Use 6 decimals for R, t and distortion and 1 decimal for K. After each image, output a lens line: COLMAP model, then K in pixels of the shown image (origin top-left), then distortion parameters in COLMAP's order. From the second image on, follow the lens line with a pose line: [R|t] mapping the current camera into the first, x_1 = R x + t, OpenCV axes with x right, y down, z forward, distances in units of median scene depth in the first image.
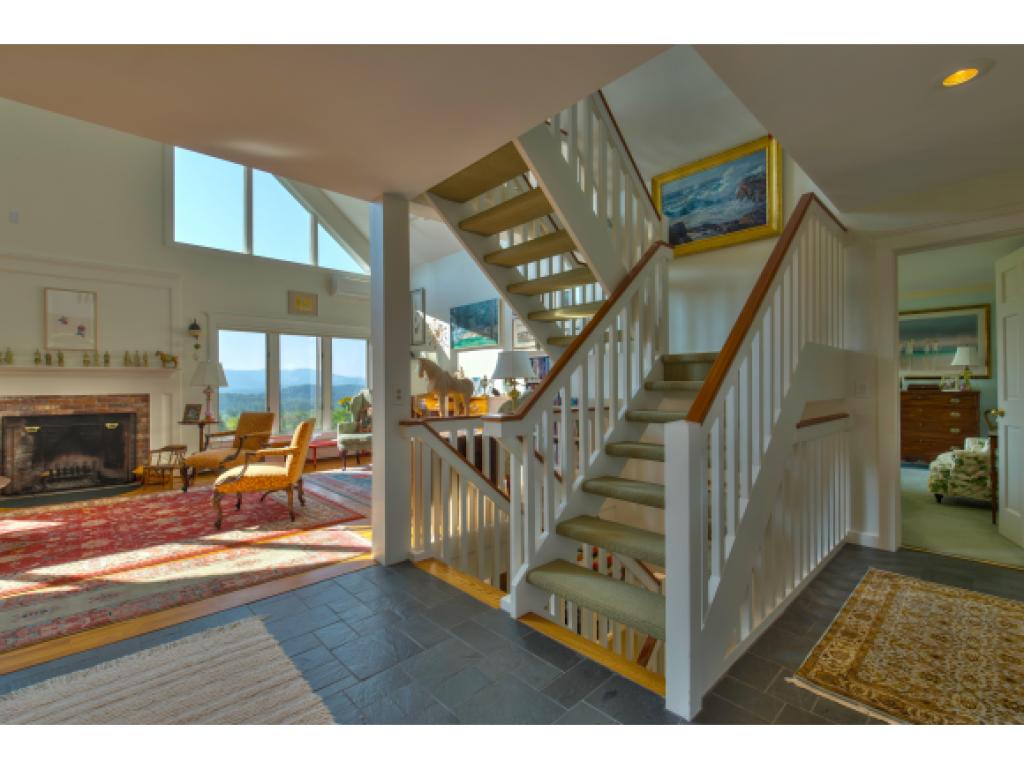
lens RADIAL K [[453.1, 0, 512.0], [0, 453.1, 384.5], [0, 0, 1]] dist [0.002897, 0.000141]
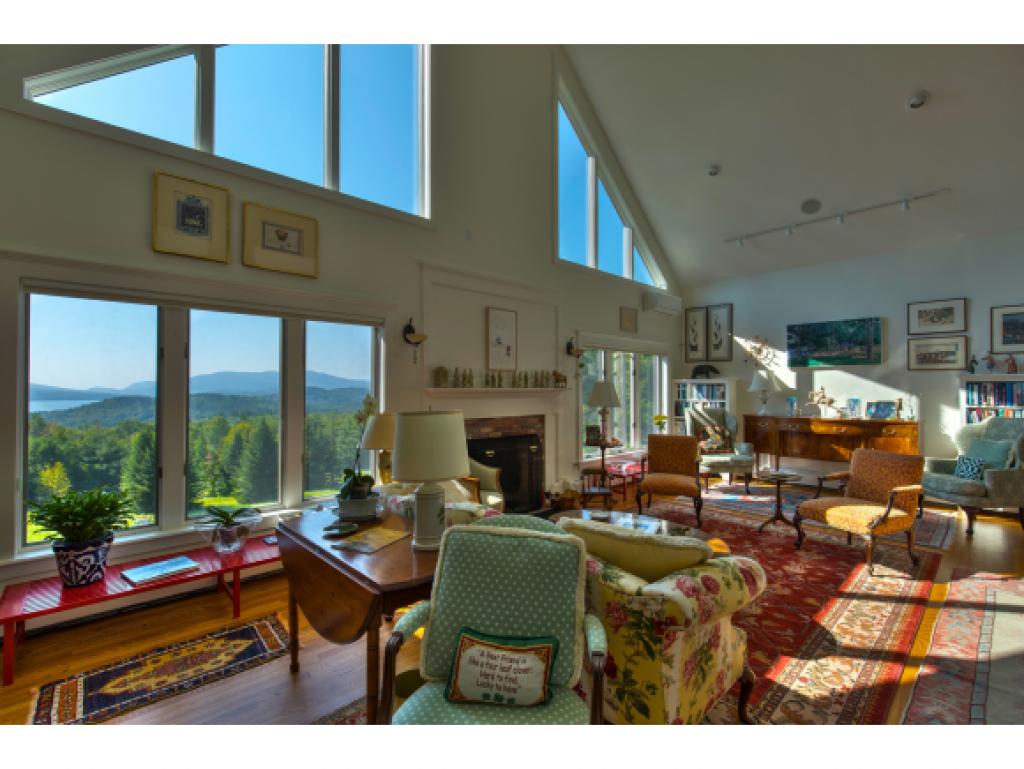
lens RADIAL K [[453.1, 0, 512.0], [0, 453.1, 384.5], [0, 0, 1]] dist [0.002897, 0.000141]
pose [[0.999918, 0.005360, -0.011670, -0.856791], [-0.005455, 0.999952, -0.008161, -0.035625], [0.011626, 0.008224, 0.999899, 0.026613]]
